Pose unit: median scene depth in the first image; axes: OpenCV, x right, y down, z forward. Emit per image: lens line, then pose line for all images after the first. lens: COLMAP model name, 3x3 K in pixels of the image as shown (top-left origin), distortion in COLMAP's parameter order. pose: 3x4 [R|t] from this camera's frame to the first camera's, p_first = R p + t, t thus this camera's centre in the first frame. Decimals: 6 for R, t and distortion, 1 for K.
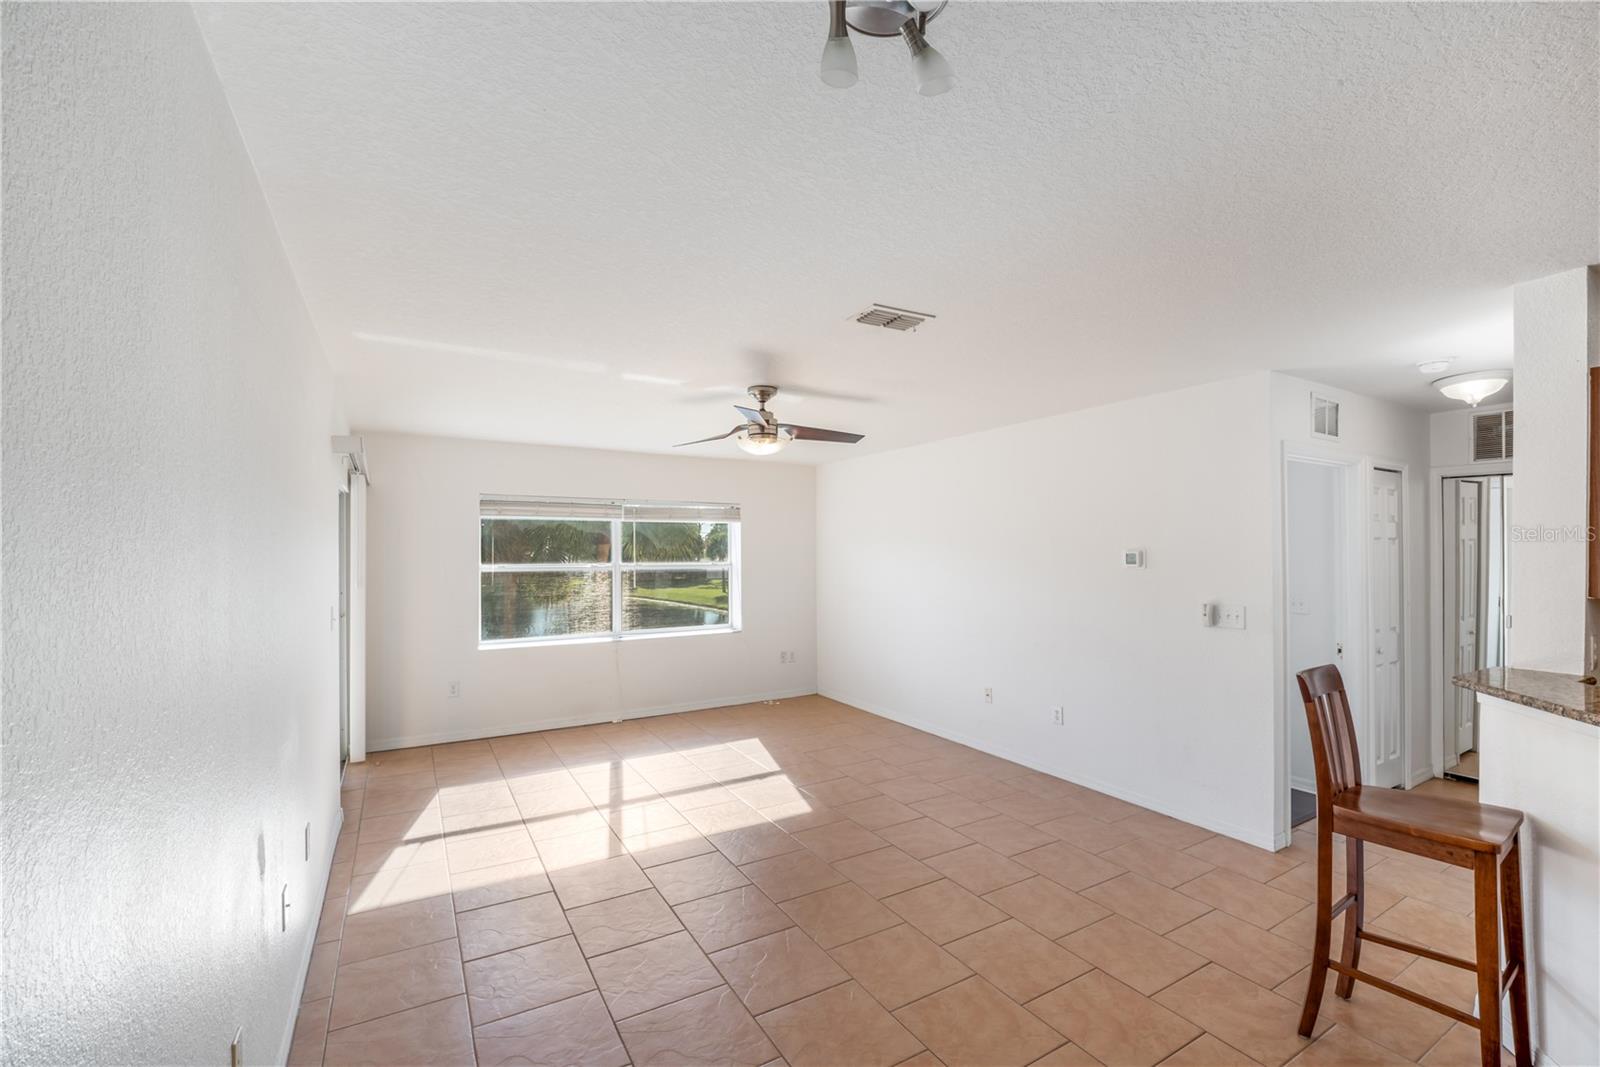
lens RADIAL K [[675.5, 0, 793.0], [0, 675.5, 534.5], [0, 0, 1]] dist [-0.020553, -0.000230]
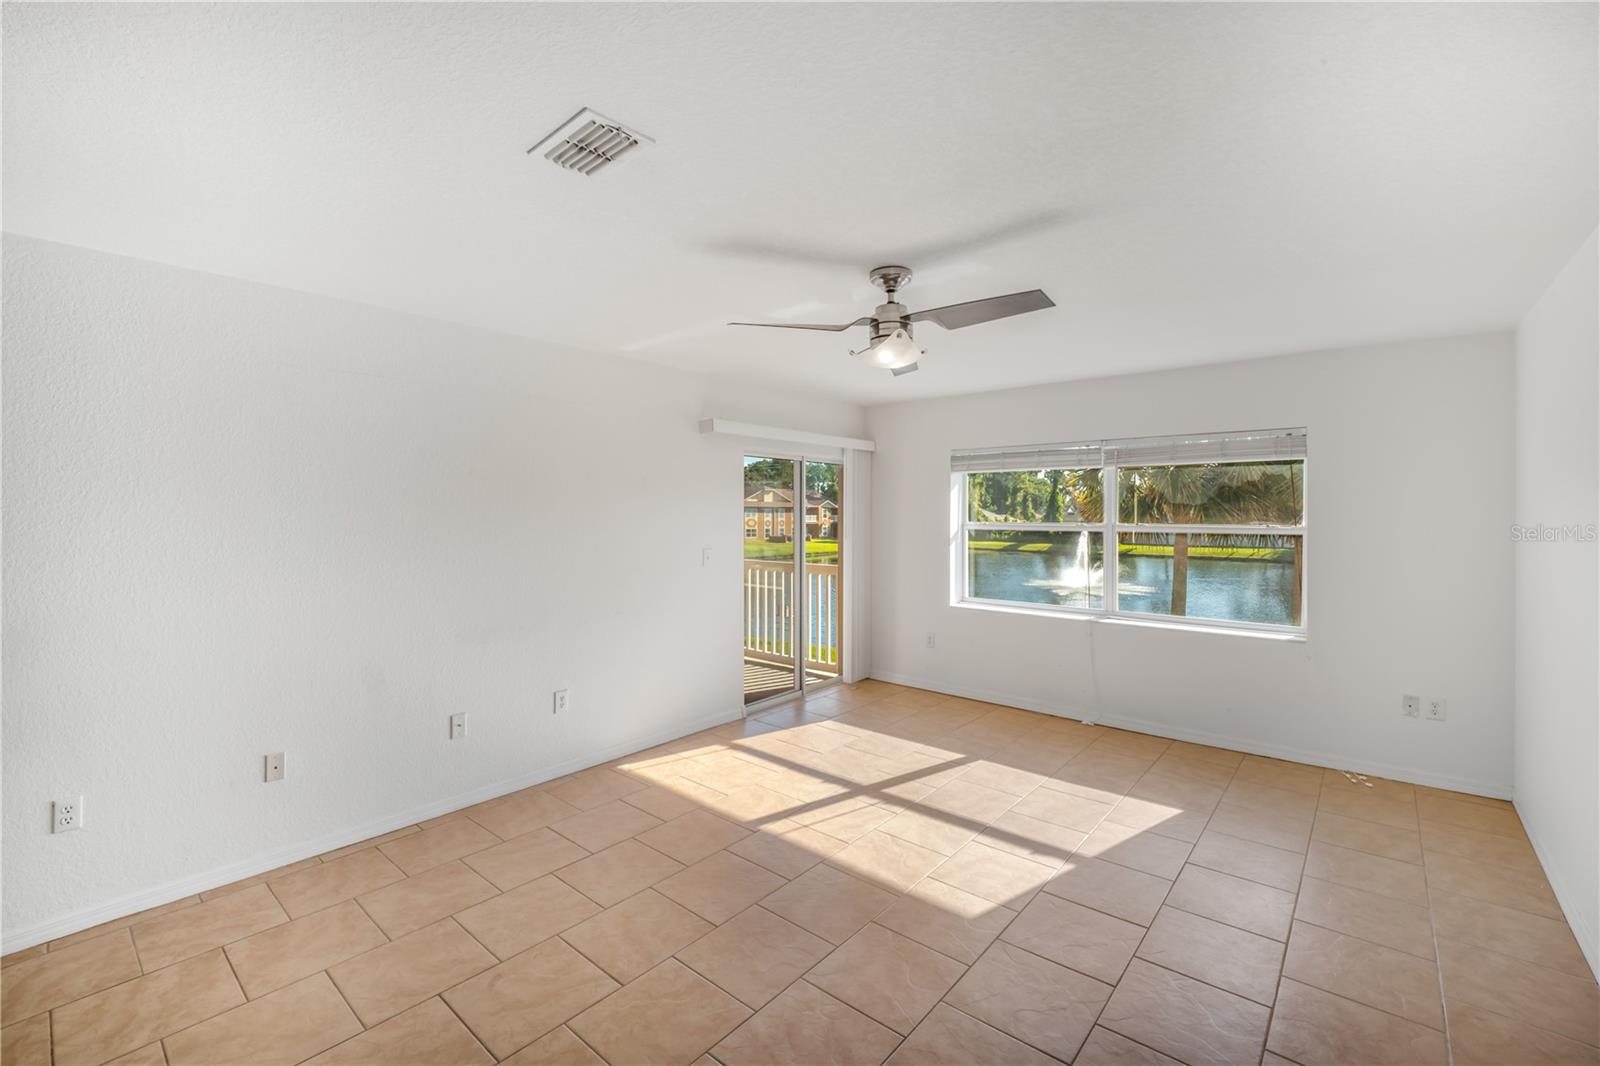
lens RADIAL K [[677.6, 0, 814.3], [0, 677.6, 505.3], [0, 0, 1]] dist [0.000452, 0.000014]
pose [[0.342385, -0.005542, -0.939543, 0.479109], [0.018987, 0.999819, 0.001021, 0.019826], [0.939368, -0.018188, 0.342428, 0.549337]]
